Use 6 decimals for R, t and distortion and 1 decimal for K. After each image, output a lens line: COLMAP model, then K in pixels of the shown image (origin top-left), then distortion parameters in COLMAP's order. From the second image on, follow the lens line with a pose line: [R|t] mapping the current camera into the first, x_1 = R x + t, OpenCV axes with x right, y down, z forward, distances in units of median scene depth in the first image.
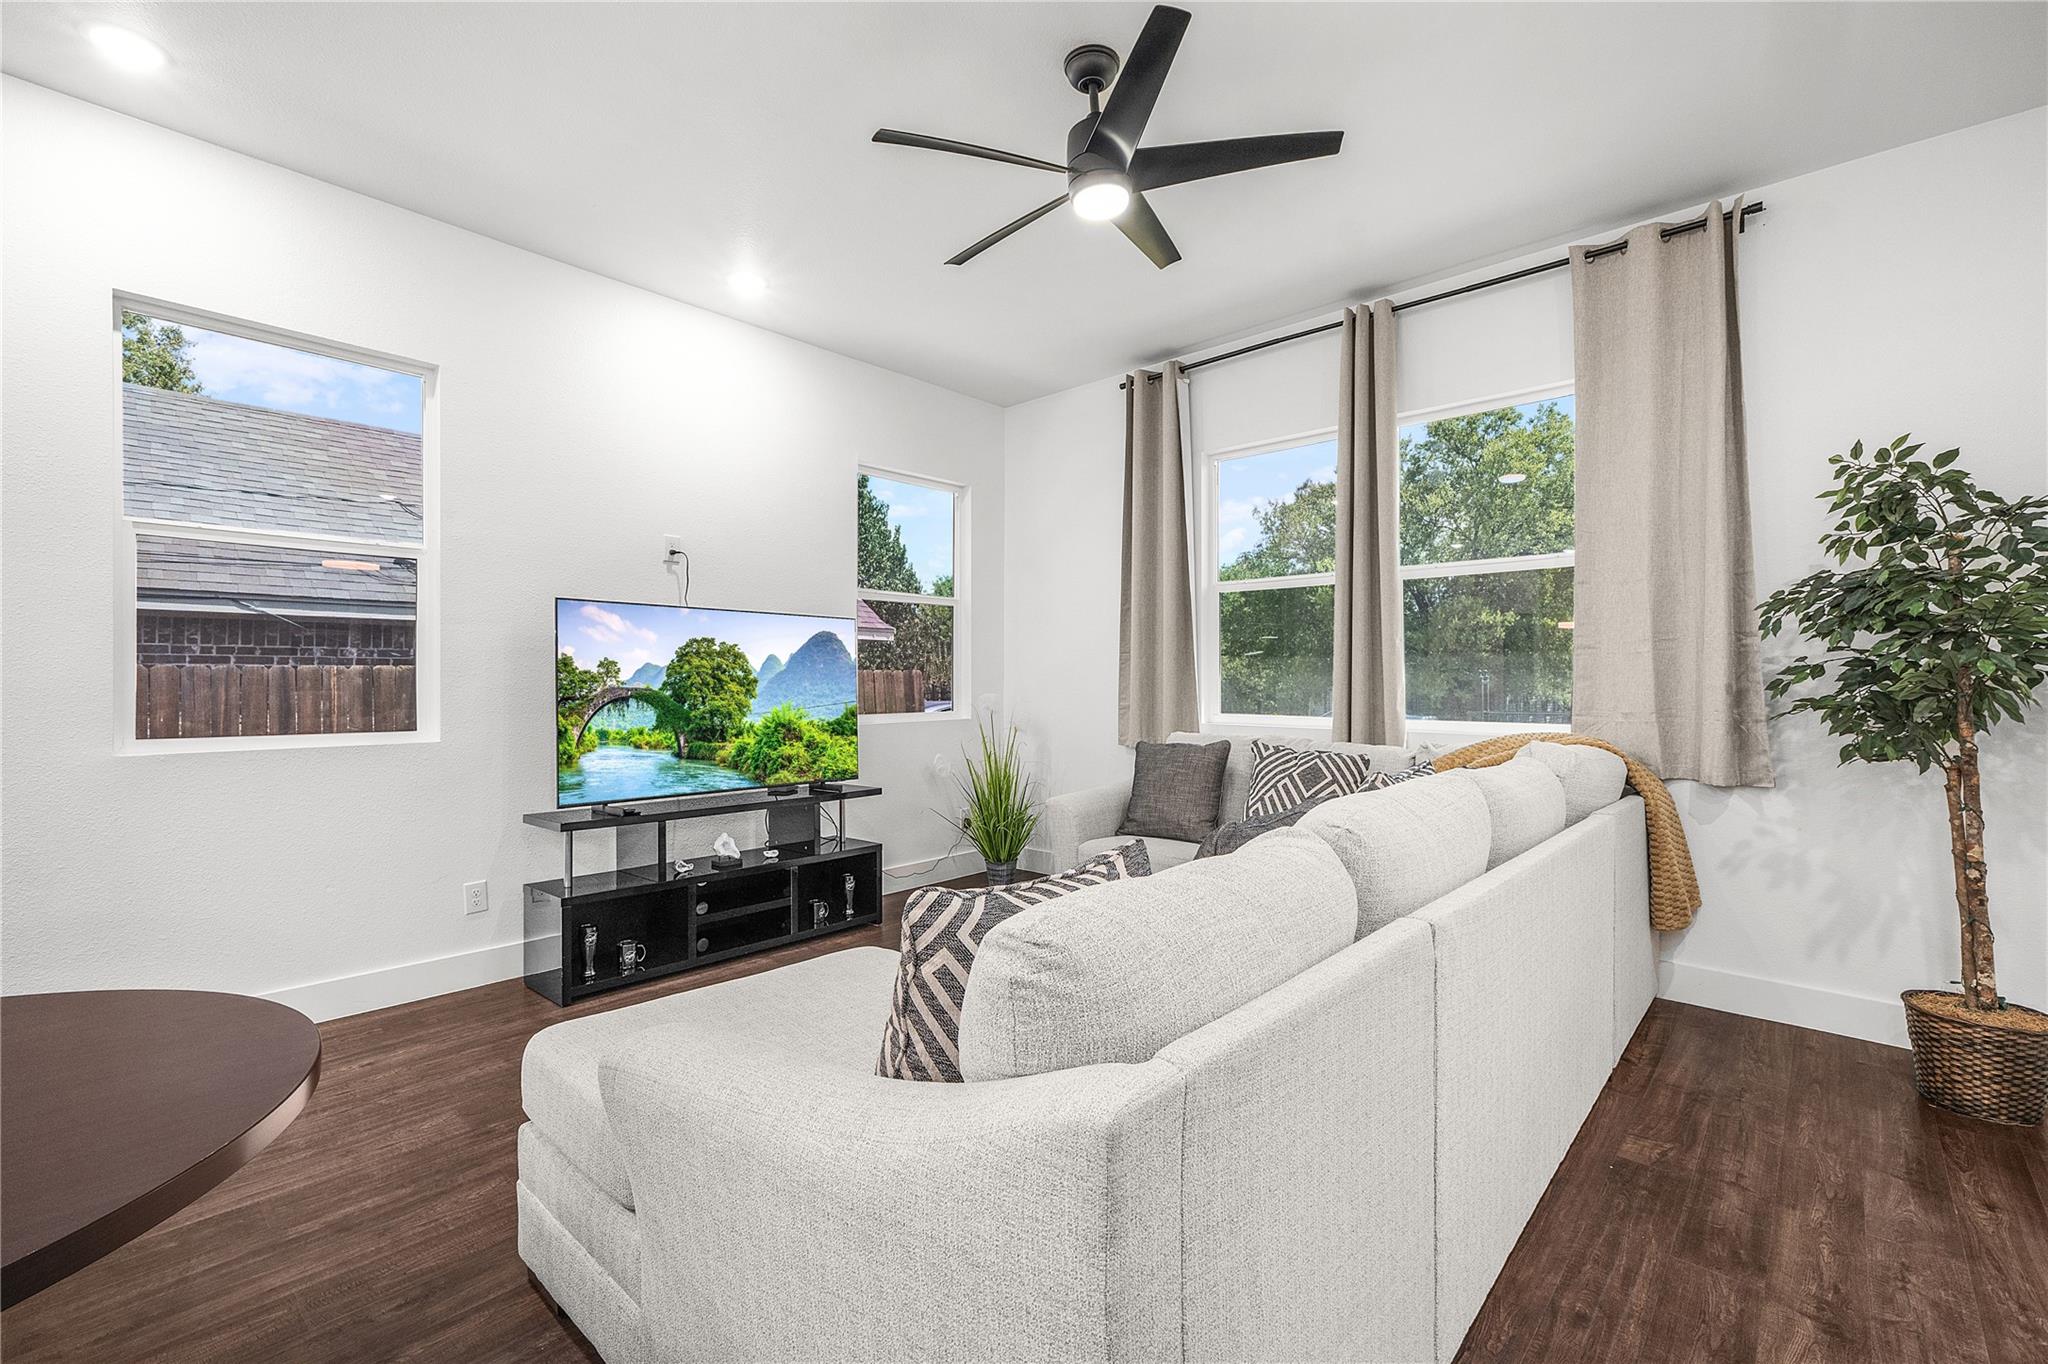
lens RADIAL K [[882.0, 0, 1013.0], [0, 882.0, 671.2], [0, 0, 1]] dist [0.007176, 0.000214]
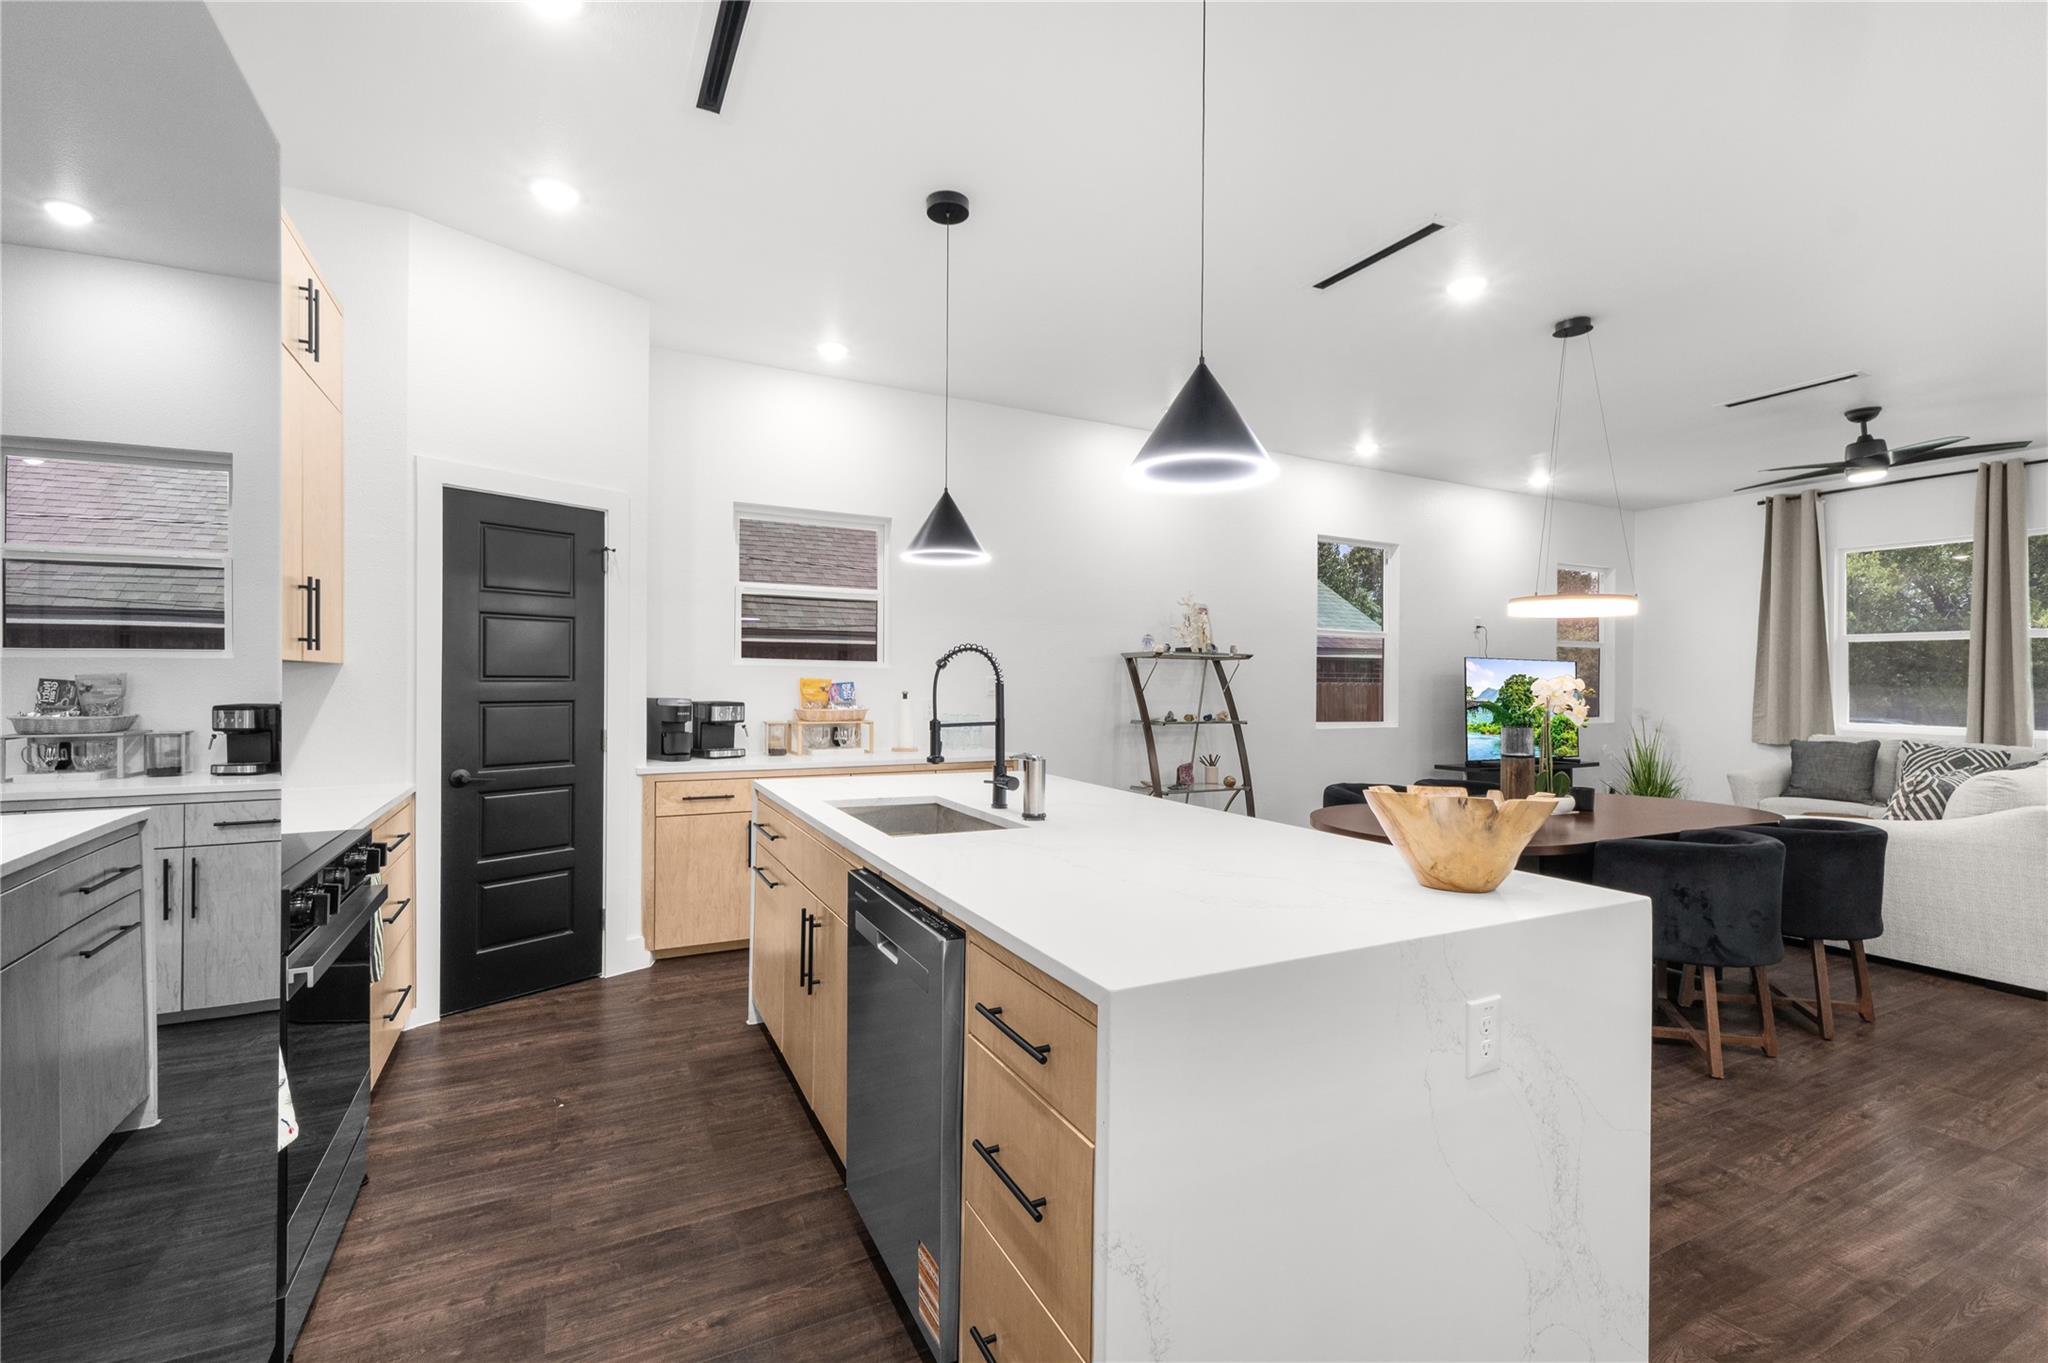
lens RADIAL K [[882.0, 0, 1025.6], [0, 882.0, 669.1], [0, 0, 1]] dist [0.007176, 0.000214]
pose [[0.940575, 0.003019, -0.339572, -0.697280], [-0.004451, 0.999984, -0.003439, -0.038747], [0.339556, 0.004746, 0.940574, -1.084730]]
